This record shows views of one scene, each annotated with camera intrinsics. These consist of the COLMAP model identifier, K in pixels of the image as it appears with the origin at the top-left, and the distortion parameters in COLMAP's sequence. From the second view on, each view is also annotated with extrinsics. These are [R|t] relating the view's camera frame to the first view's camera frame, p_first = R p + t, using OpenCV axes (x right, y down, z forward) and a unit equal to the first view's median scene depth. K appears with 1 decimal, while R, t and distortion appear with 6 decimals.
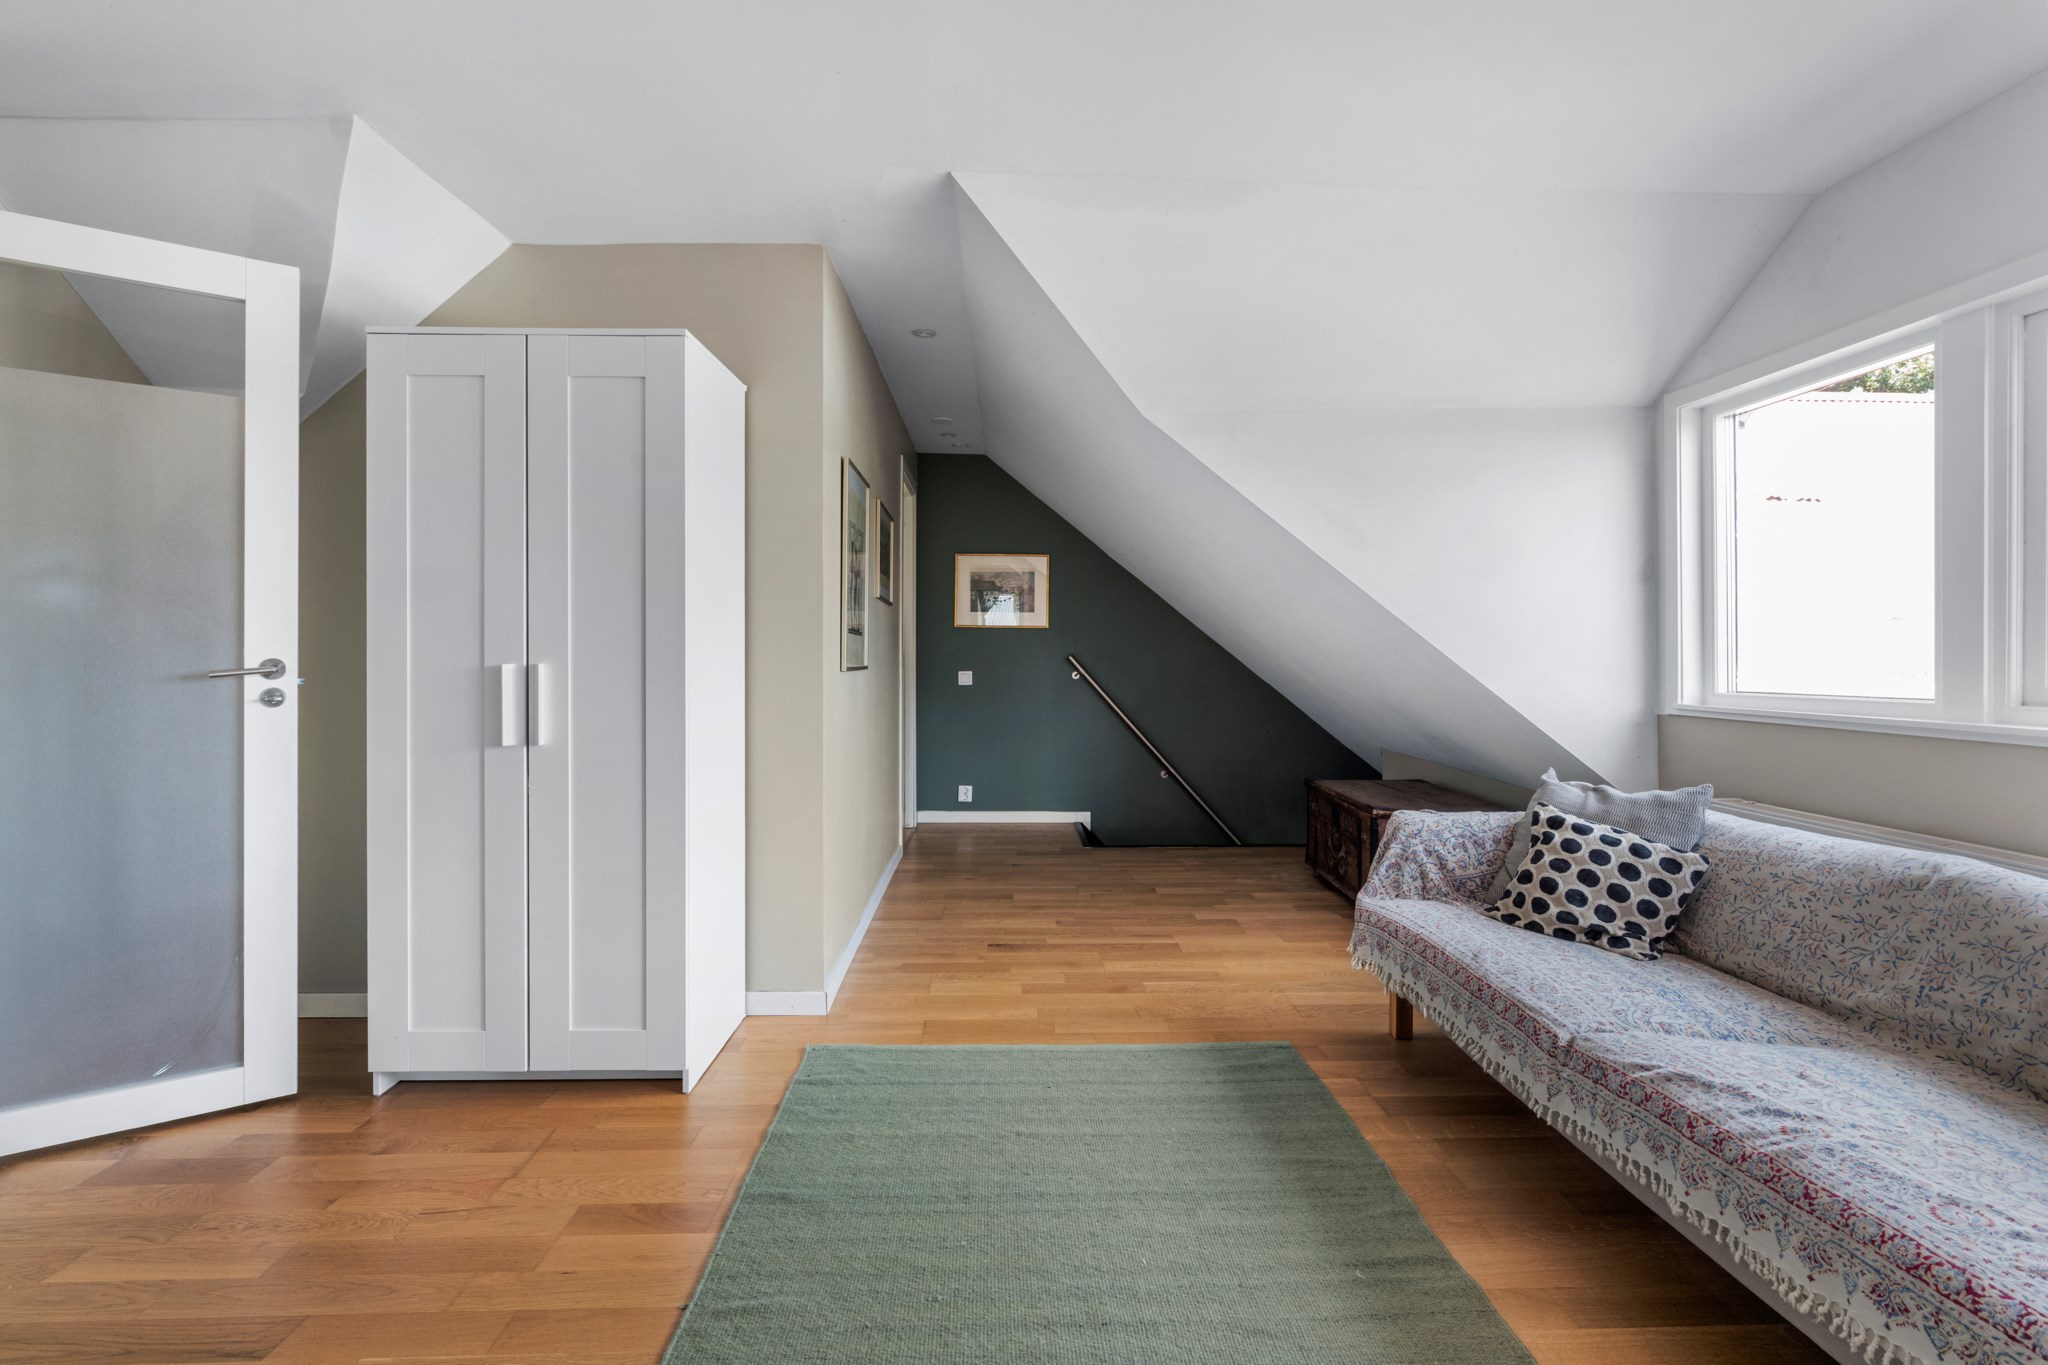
lens RADIAL K [[923.3, 0, 1021.3], [0, 923.3, 663.5], [0, 0, 1]] dist [0.000252, -0.000032]
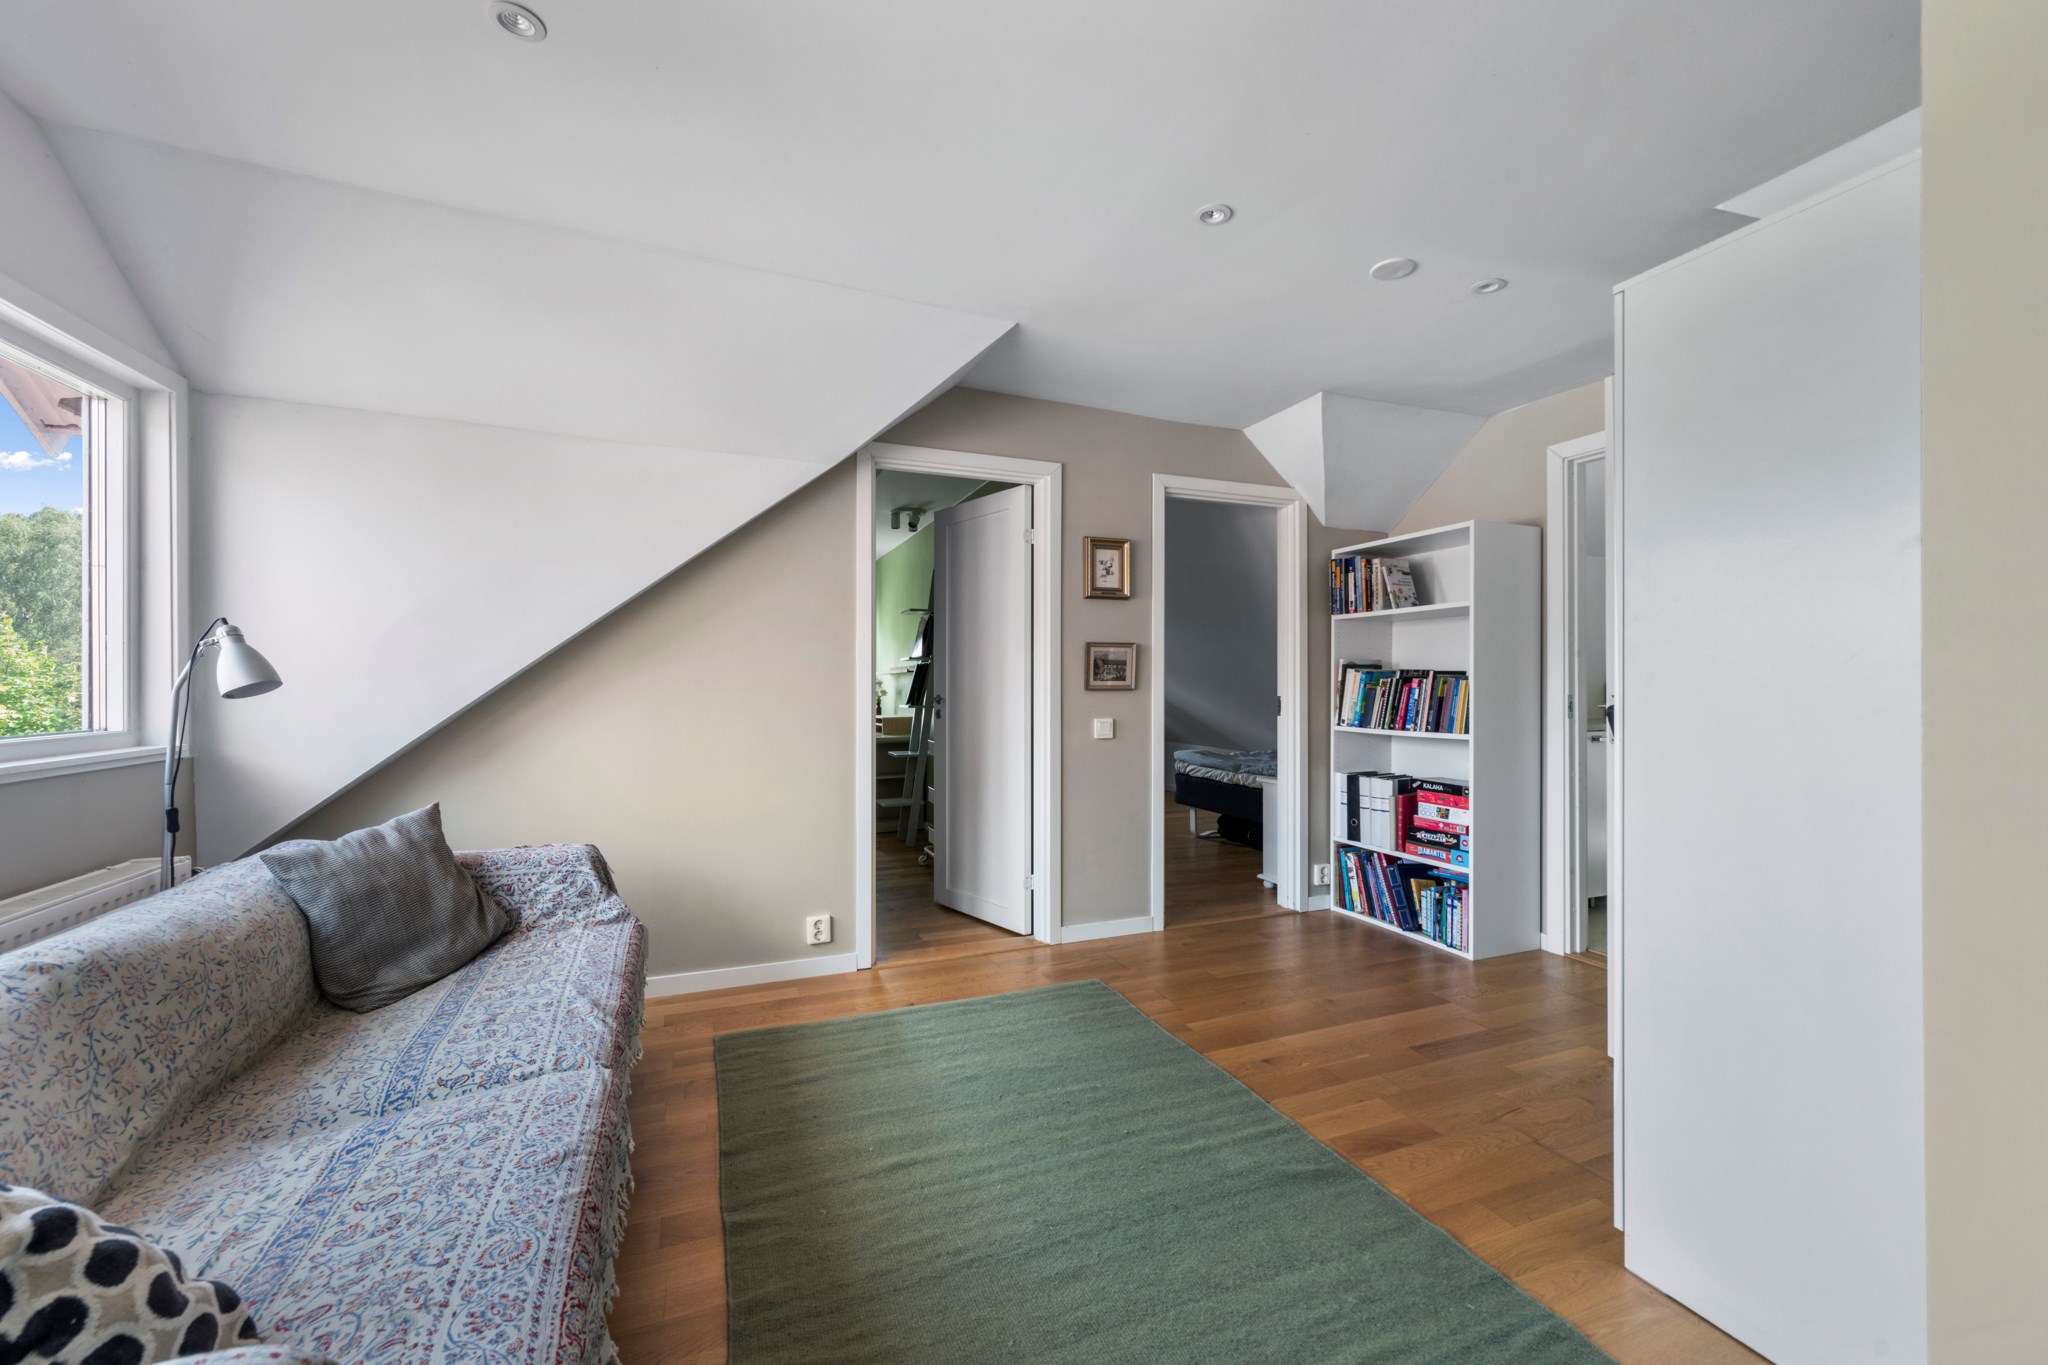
lens RADIAL K [[822.7, 0, 1024.4], [0, 822.7, 683.3], [0, 0, 1]] dist [-0.000095, -0.000004]
pose [[-0.940152, -0.004869, -0.340720, 0.483901], [-0.006928, 0.999964, 0.004824, -0.027210], [0.340684, 0.006896, -0.940153, 2.065433]]
